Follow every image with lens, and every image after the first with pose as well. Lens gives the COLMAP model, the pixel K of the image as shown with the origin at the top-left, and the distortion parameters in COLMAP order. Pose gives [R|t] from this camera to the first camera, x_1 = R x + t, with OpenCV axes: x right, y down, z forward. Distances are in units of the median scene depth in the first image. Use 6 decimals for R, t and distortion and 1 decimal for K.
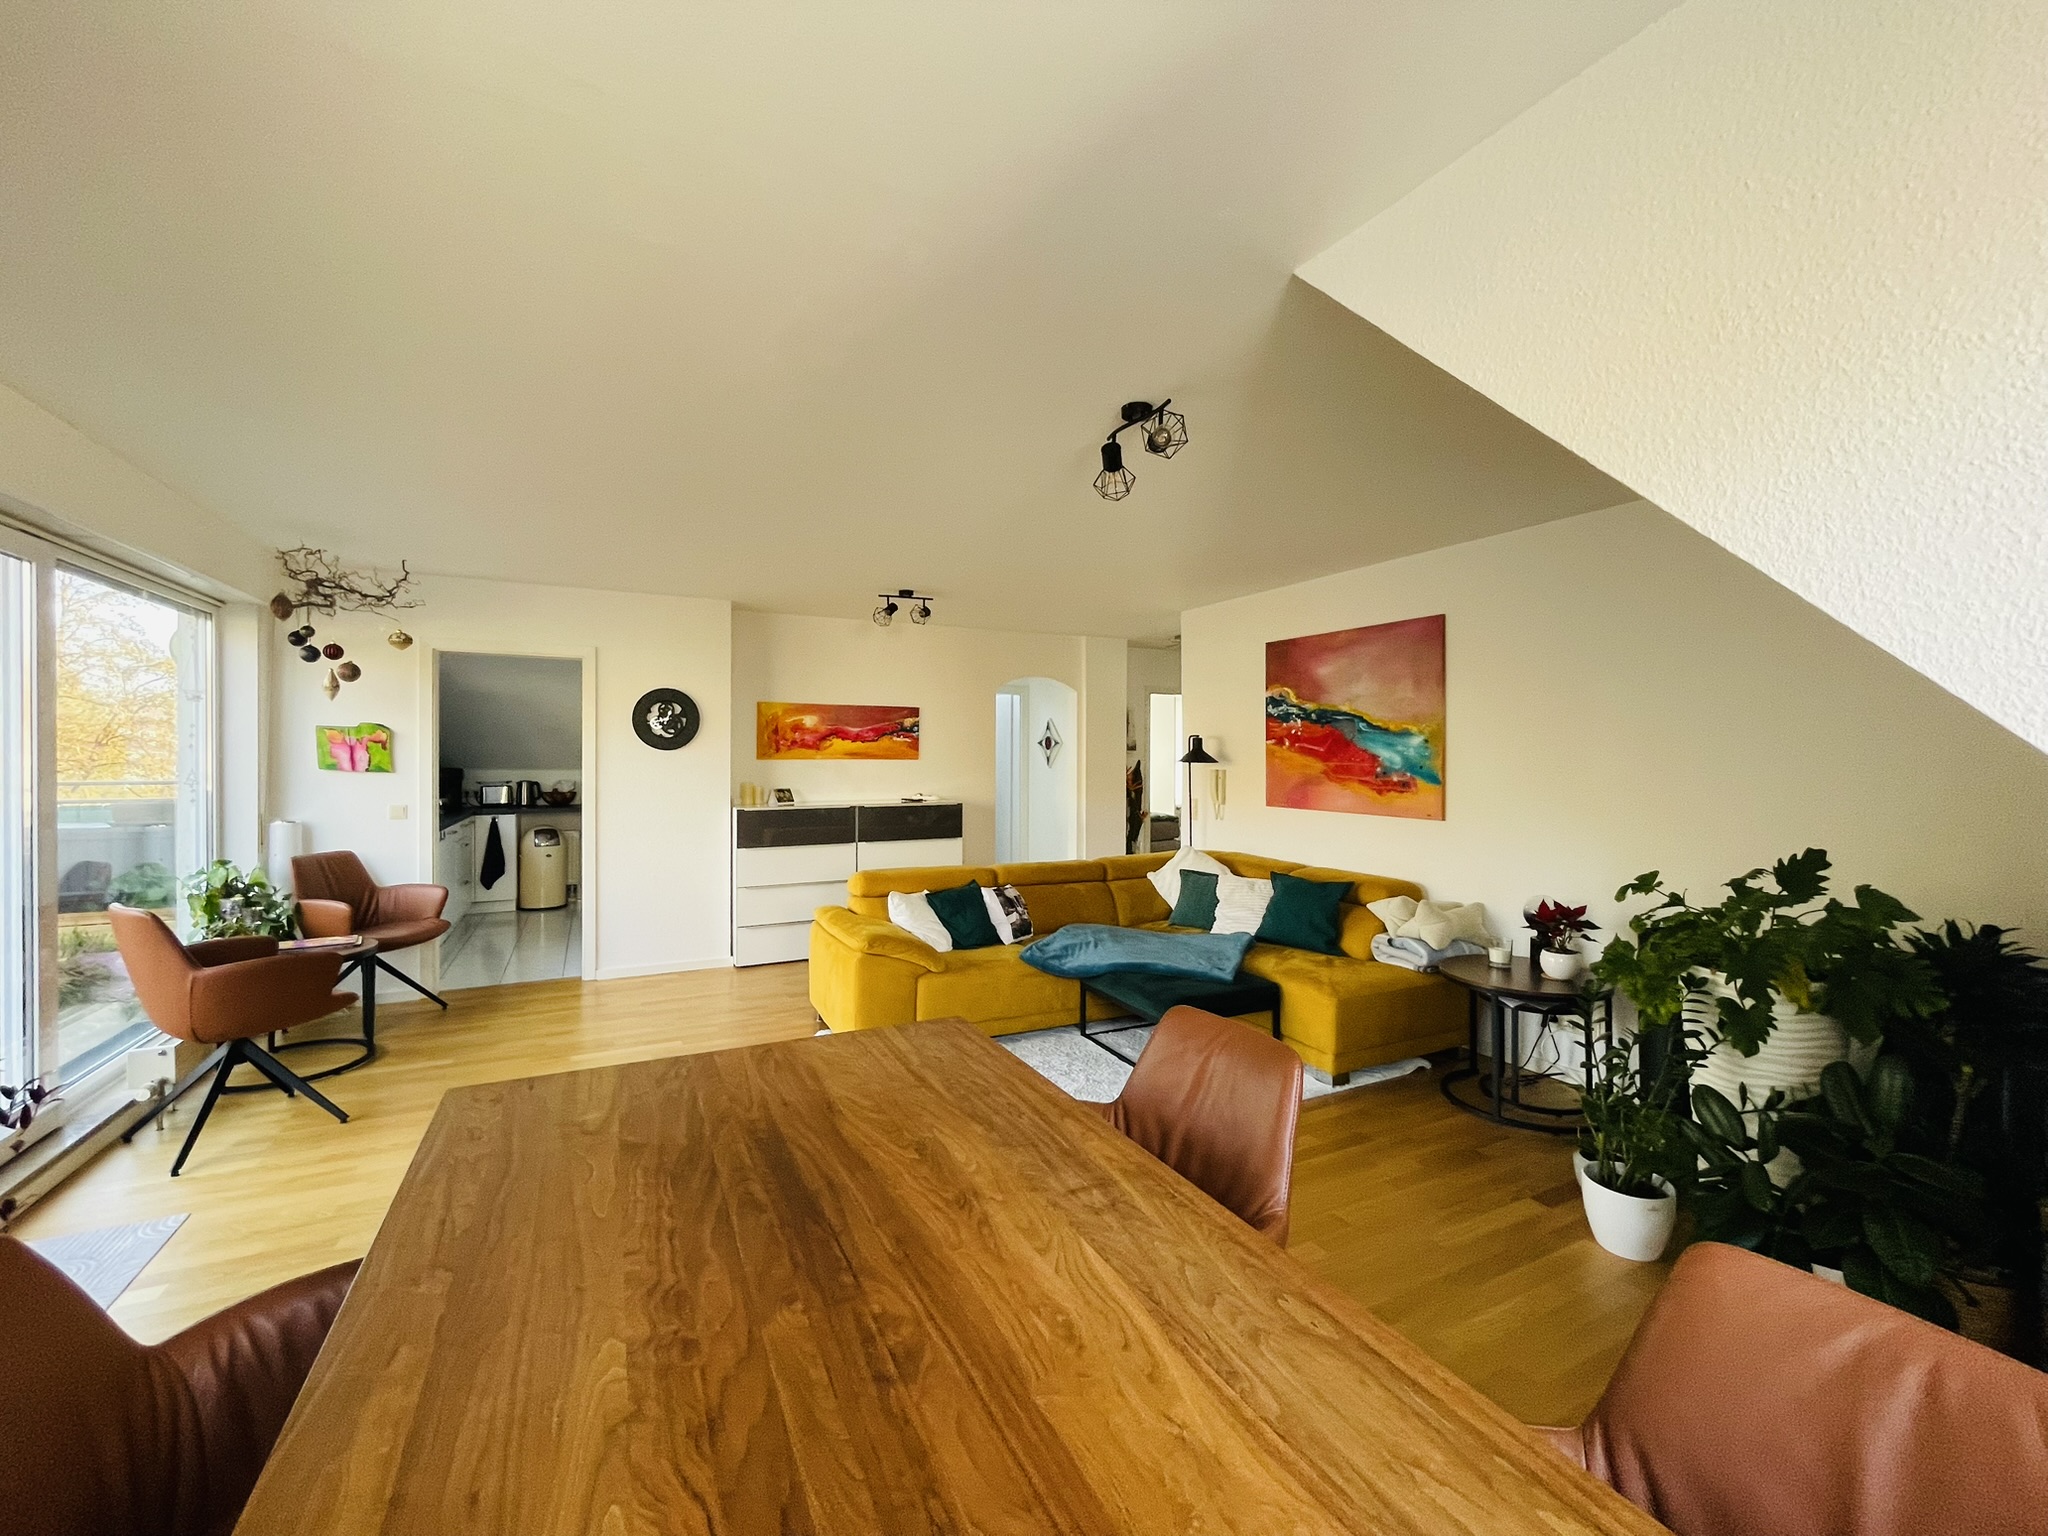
lens RADIAL K [[830.2, 0, 1024.0], [0, 830.2, 768.0], [0, 0, 1]] dist [-0.001022, 0.000022]
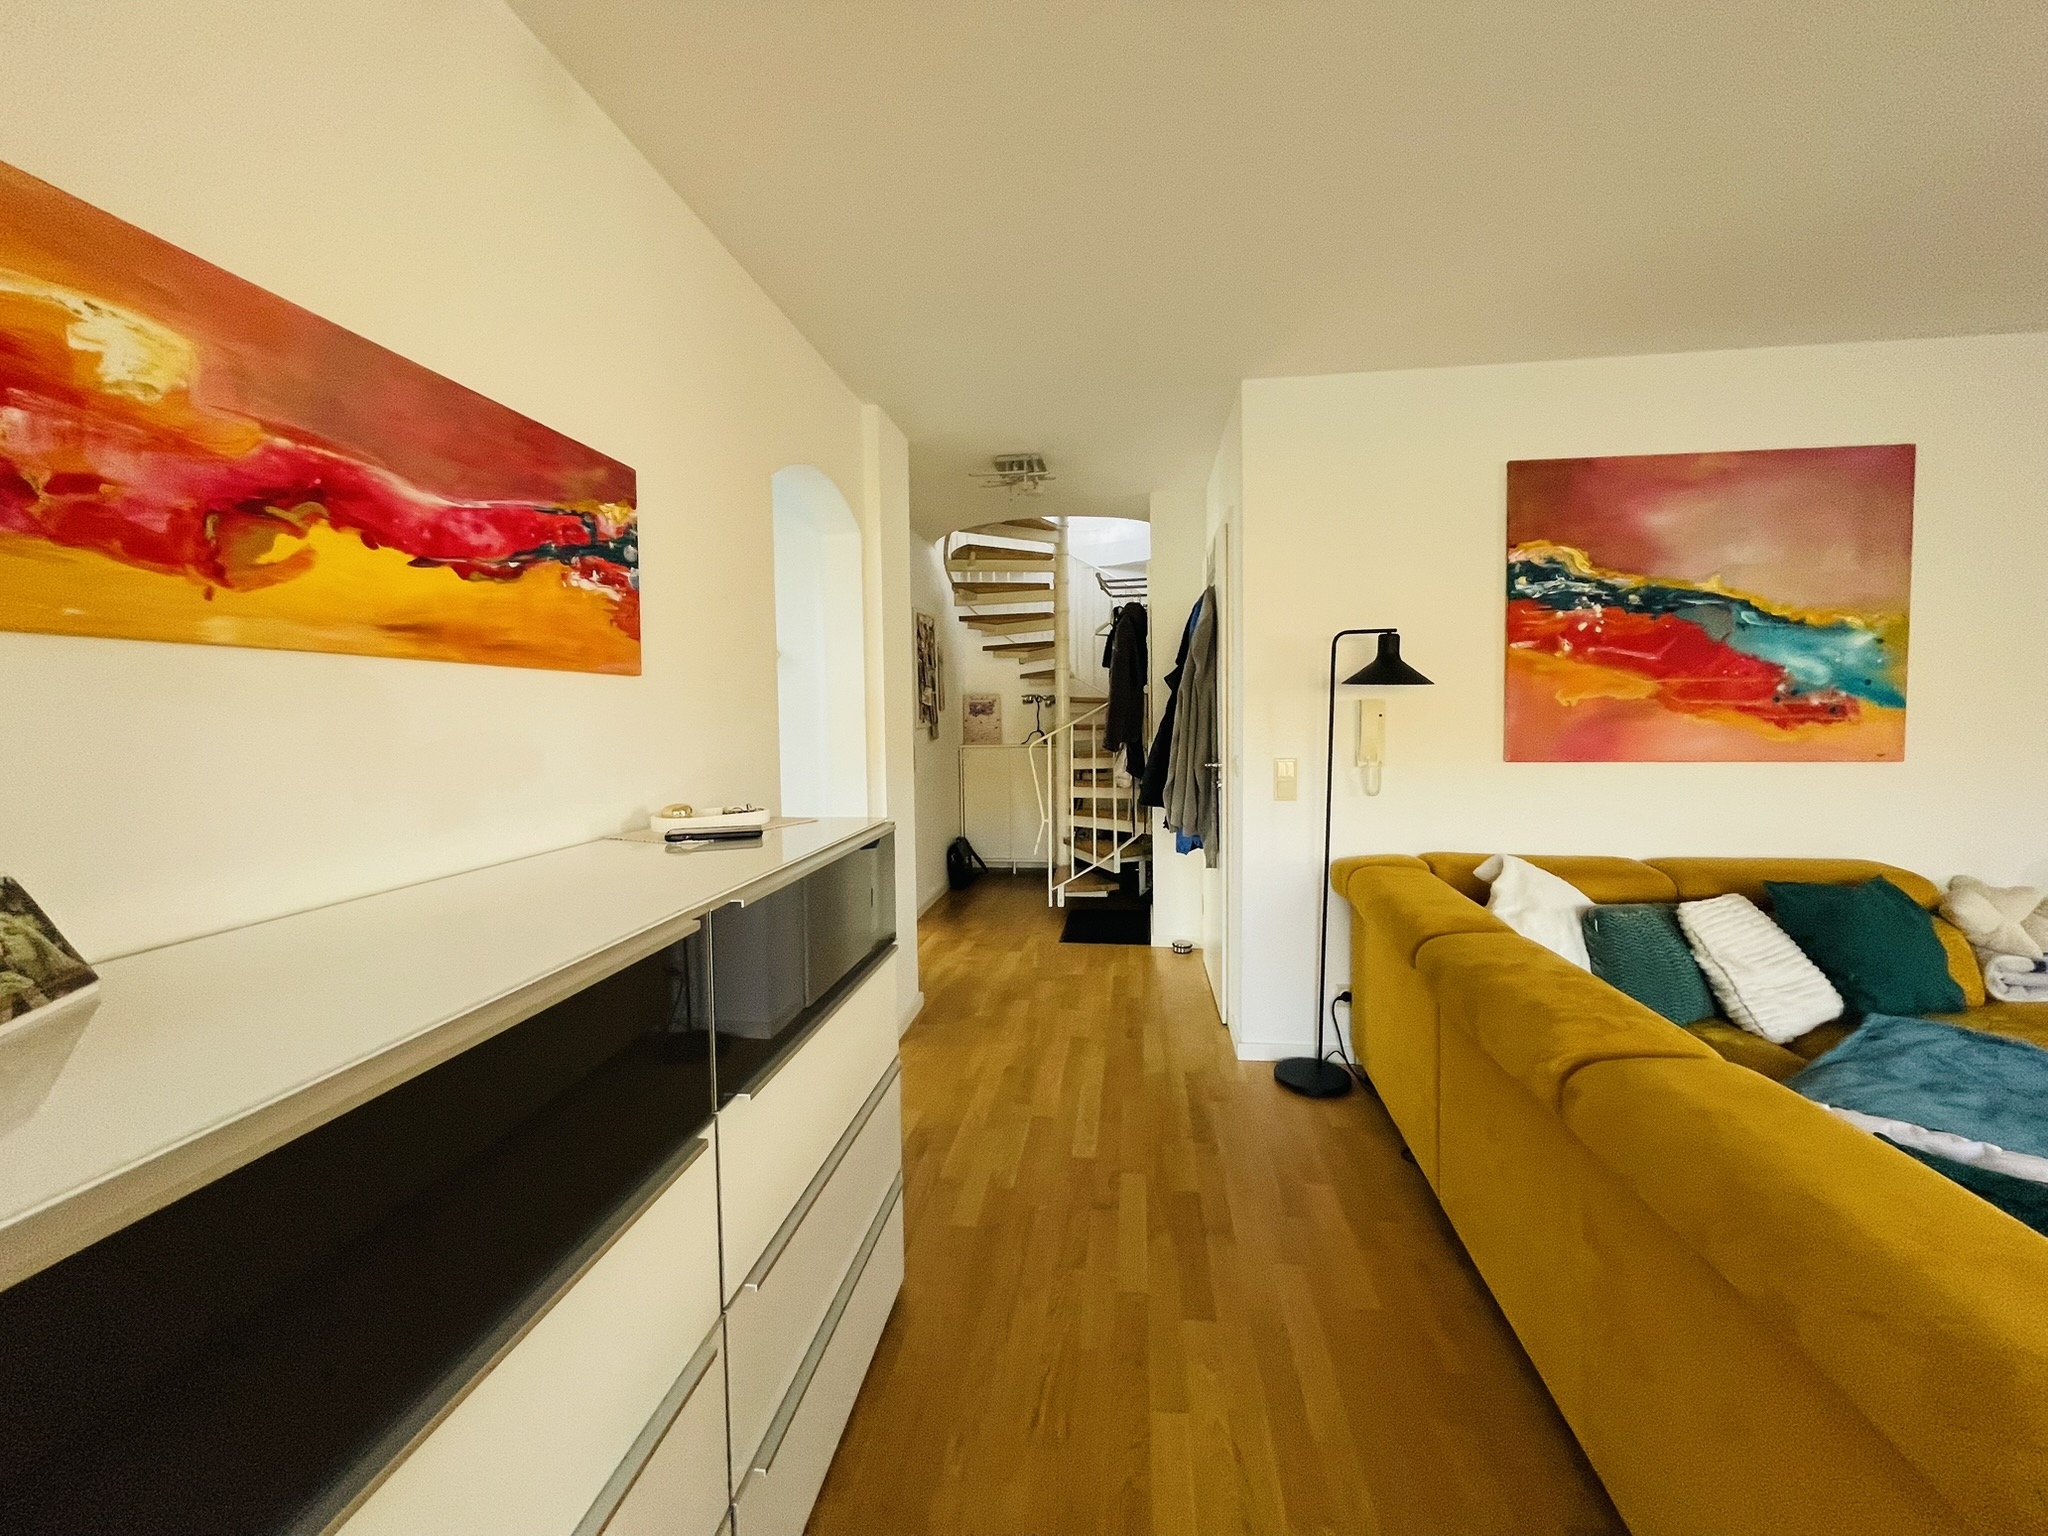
lens RADIAL K [[830.2, 0, 1024.0], [0, 830.2, 768.0], [0, 0, 1]] dist [-0.001022, 0.000022]
pose [[0.562472, -0.066071, 0.824172, -0.372909], [0.026638, 0.997733, 0.061805, 0.007660], [-0.826387, -0.012810, 0.562957, 1.029614]]
